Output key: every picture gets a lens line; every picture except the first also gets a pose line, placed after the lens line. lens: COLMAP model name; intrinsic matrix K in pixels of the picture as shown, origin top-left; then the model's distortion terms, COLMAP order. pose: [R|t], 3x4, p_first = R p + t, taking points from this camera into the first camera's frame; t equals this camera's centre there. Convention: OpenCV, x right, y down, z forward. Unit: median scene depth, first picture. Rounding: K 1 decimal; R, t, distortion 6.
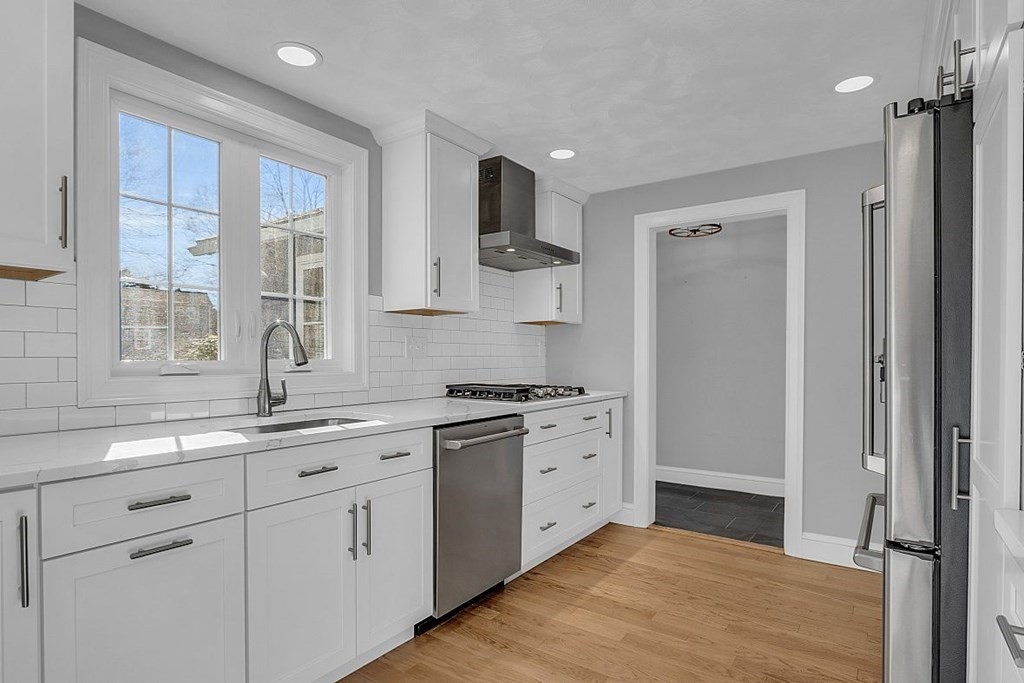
lens RADIAL K [[549.2, 0, 496.6], [0, 549.2, 358.3], [0, 0, 1]] dist [-0.030949, 0.017752]
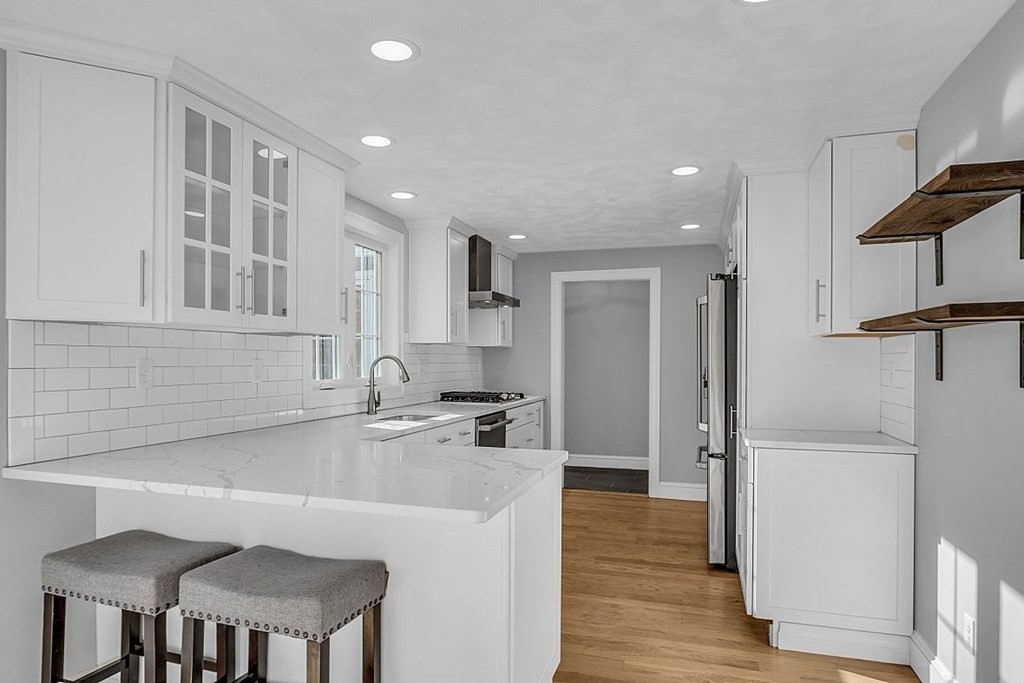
lens RADIAL K [[605.4, 0, 501.1], [0, 605.4, 358.8], [0, 0, 1]] dist [-0.000624, 0.000911]
pose [[0.952637, 0.001735, 0.304104, -0.447104], [0.000033, 0.999983, -0.005808, -0.033166], [-0.304109, 0.005543, 0.952621, -0.587539]]
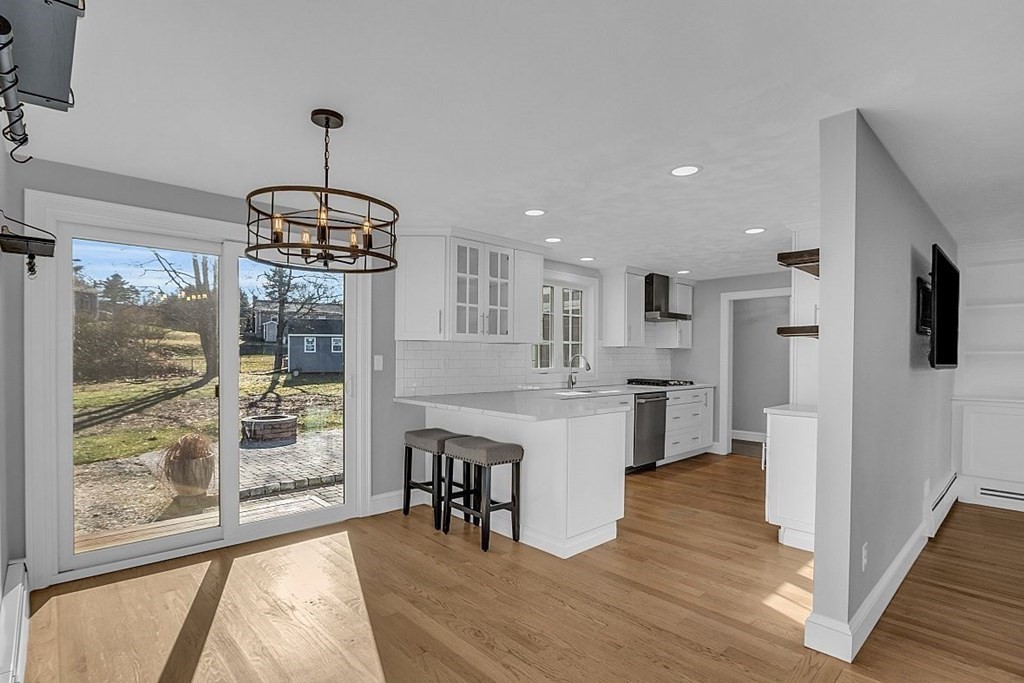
lens RADIAL K [[492.5, 0, 512.8], [0, 492.5, 358.9], [0, 0, 1]] dist [0.000750, 0.000430]
pose [[0.983359, 0.008136, -0.181488, -0.194795], [-0.008244, 0.999966, 0.000162, -0.029831], [0.181483, 0.001337, 0.983393, -1.073784]]
